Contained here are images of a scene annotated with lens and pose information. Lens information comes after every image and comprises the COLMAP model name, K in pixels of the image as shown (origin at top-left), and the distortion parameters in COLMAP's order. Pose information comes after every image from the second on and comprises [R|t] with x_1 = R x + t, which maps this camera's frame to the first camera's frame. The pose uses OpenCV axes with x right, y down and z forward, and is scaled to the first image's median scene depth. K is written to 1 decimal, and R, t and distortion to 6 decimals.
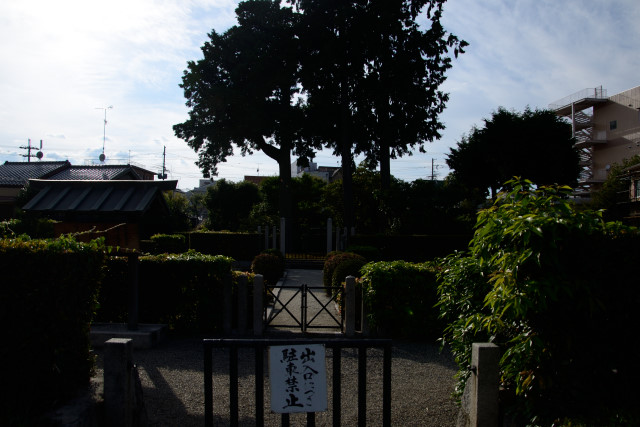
lens RADIAL K [[534.9, 0, 320.0], [0, 534.9, 213.5], [0, 0, 1]] dist [-0.150841, 0.097916]
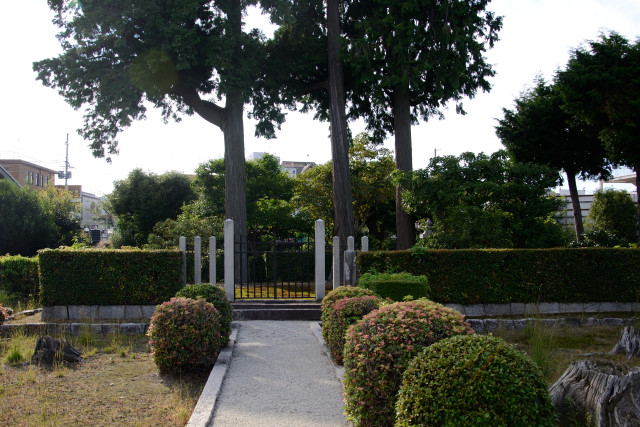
lens RADIAL K [[666.1, 0, 323.4], [0, 666.1, 215.1], [0, 0, 1]] dist [-0.073248, 0.194406]
pose [[0.998020, -0.012633, 0.061614, -0.013003], [0.013673, 0.999771, -0.016484, 0.011246], [-0.061392, 0.017294, 0.997964, 0.254734]]
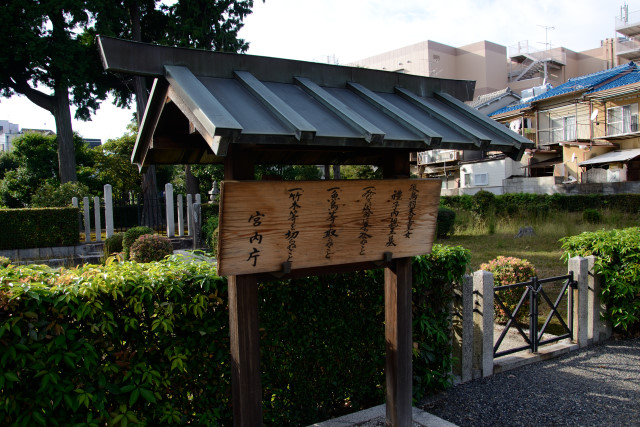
lens RADIAL K [[534.9, 0, 320.0], [0, 534.9, 213.5], [0, 0, 1]] dist [-0.150841, 0.097916]
pose [[0.846977, -0.057116, 0.528552, -0.145260], [0.023551, 0.997267, 0.070026, 0.003306], [-0.531107, -0.046863, 0.846008, 0.166558]]
